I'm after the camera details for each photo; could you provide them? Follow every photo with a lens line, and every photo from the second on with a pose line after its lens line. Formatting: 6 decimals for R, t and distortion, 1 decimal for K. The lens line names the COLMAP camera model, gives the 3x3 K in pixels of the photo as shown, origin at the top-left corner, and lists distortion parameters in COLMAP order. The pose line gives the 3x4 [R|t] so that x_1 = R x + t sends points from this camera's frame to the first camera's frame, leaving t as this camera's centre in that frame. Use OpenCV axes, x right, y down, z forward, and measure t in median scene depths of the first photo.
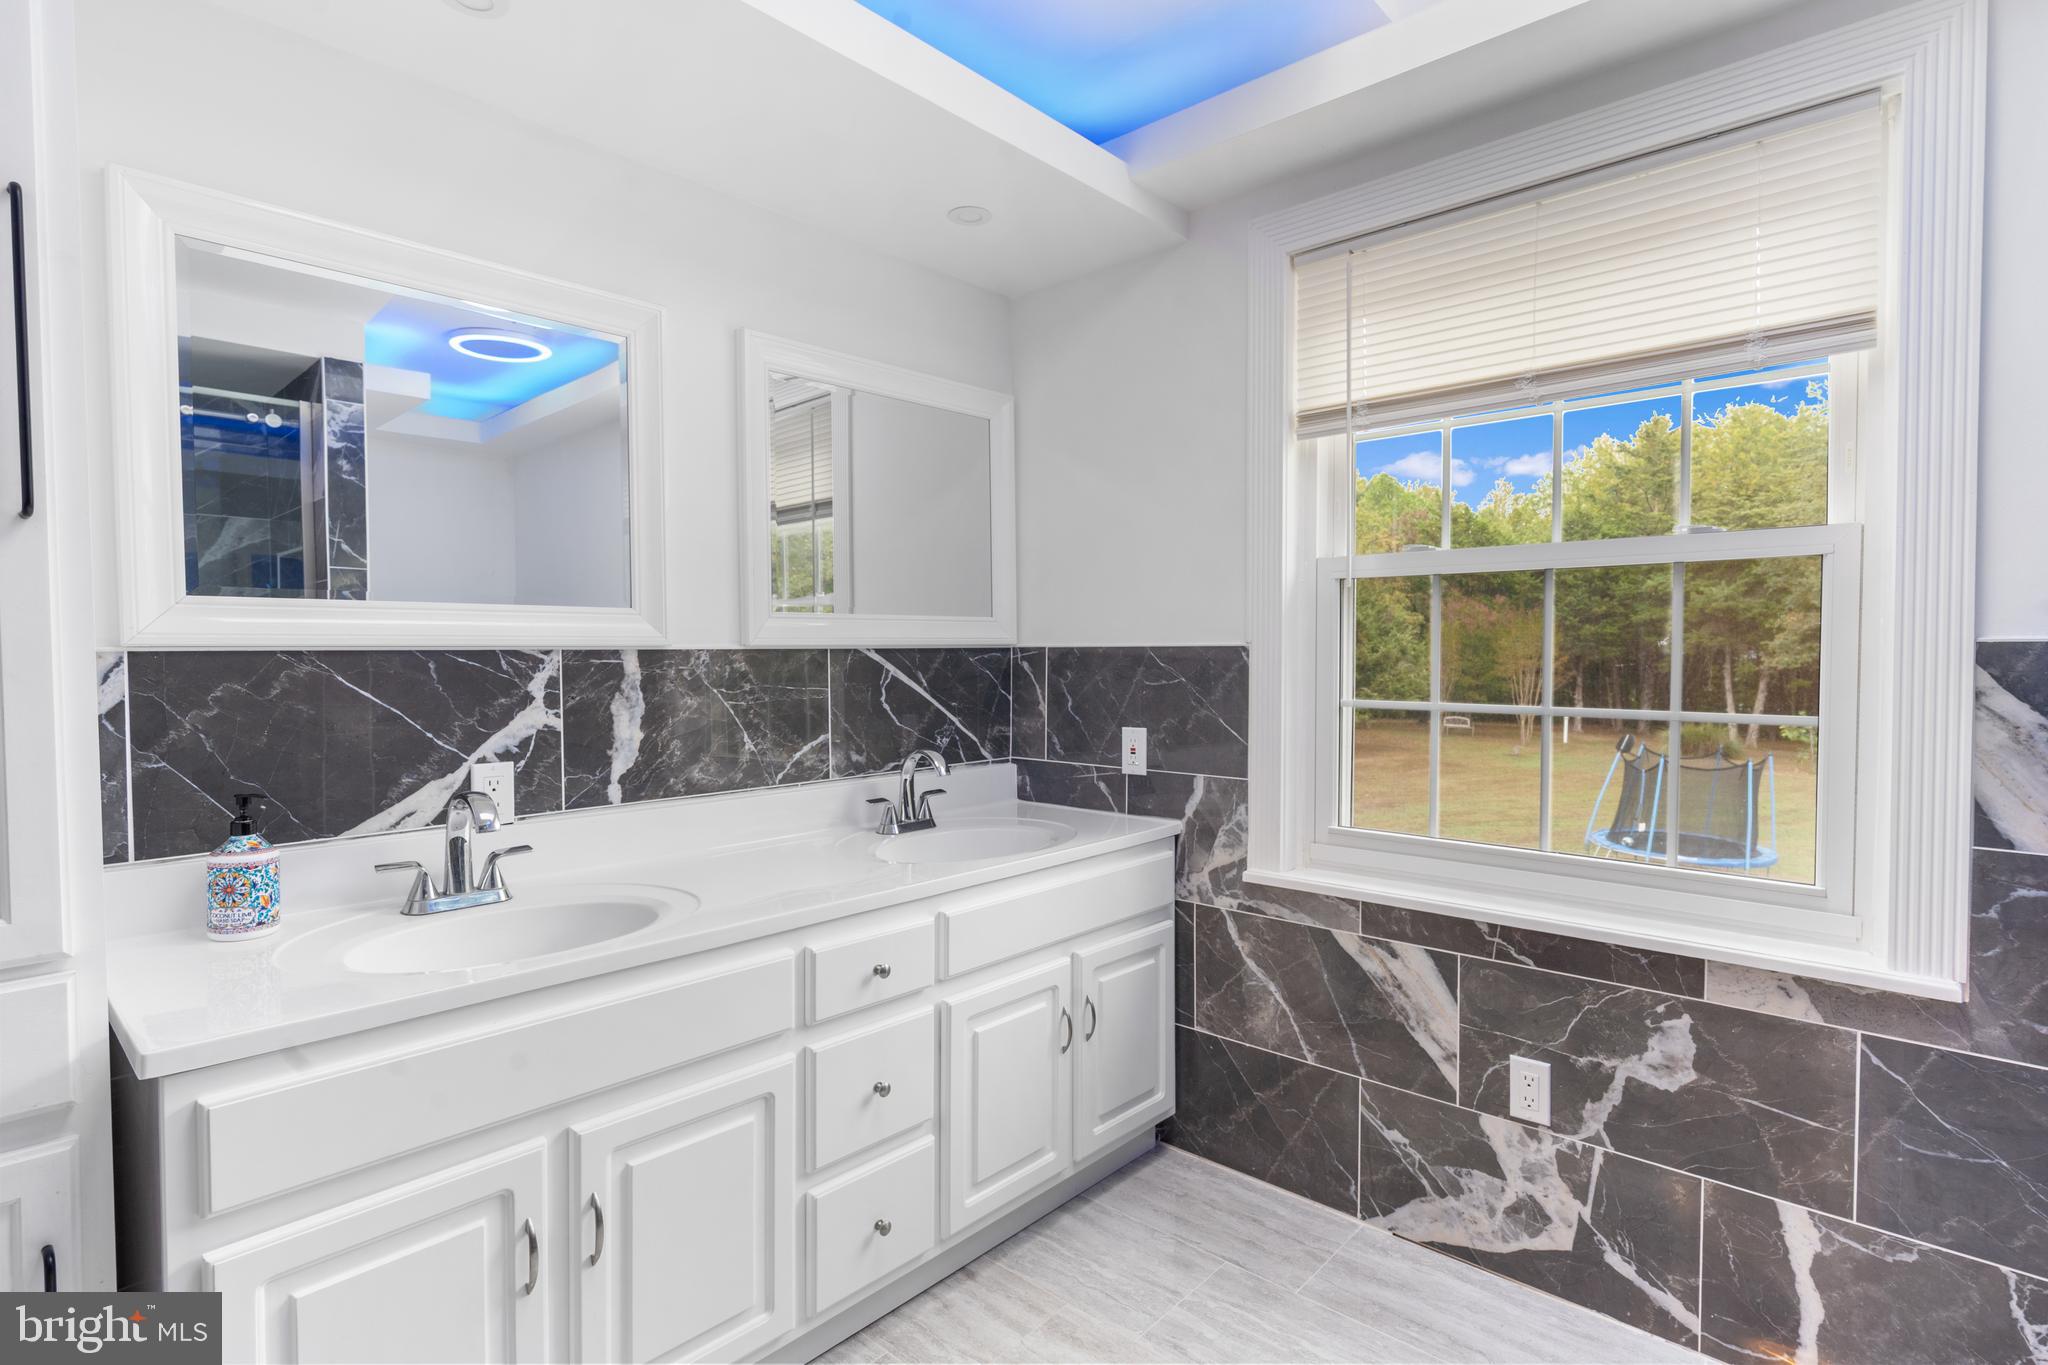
lens RADIAL K [[1053.4, 0, 1024.0], [0, 1053.4, 682.5], [0, 0, 1]] dist [0.000264, 0.001257]
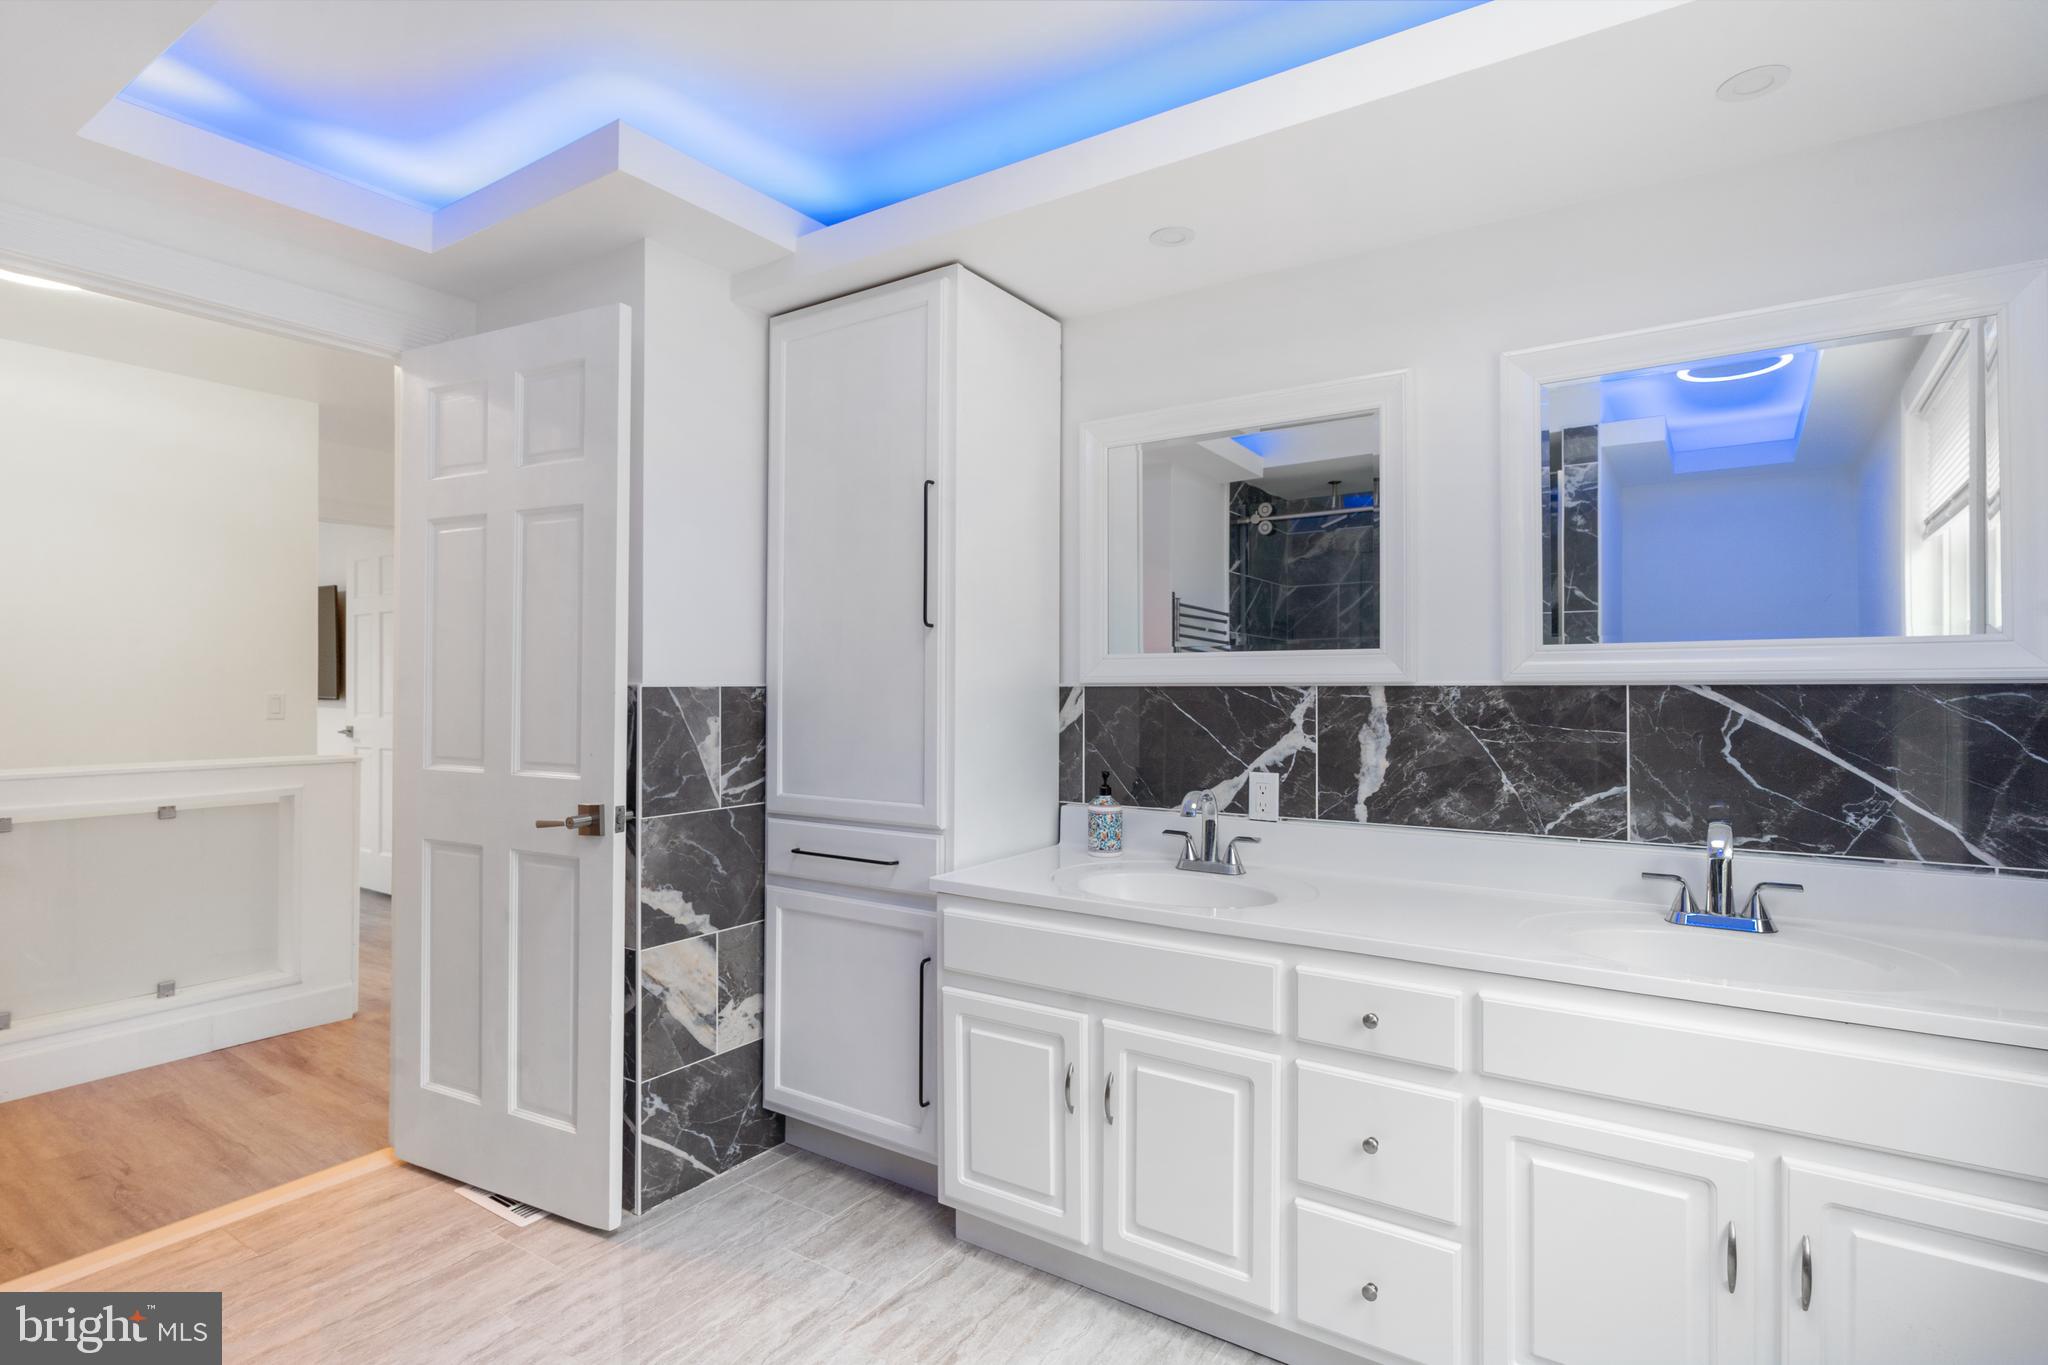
lens RADIAL K [[1053.4, 0, 1024.0], [0, 1053.4, 682.5], [0, 0, 1]] dist [0.000264, 0.001257]
pose [[0.122224, -0.001209, -0.992502, 0.678253], [-0.030489, 0.999523, -0.004972, -0.017647], [0.992034, 0.030868, 0.122129, 0.486637]]
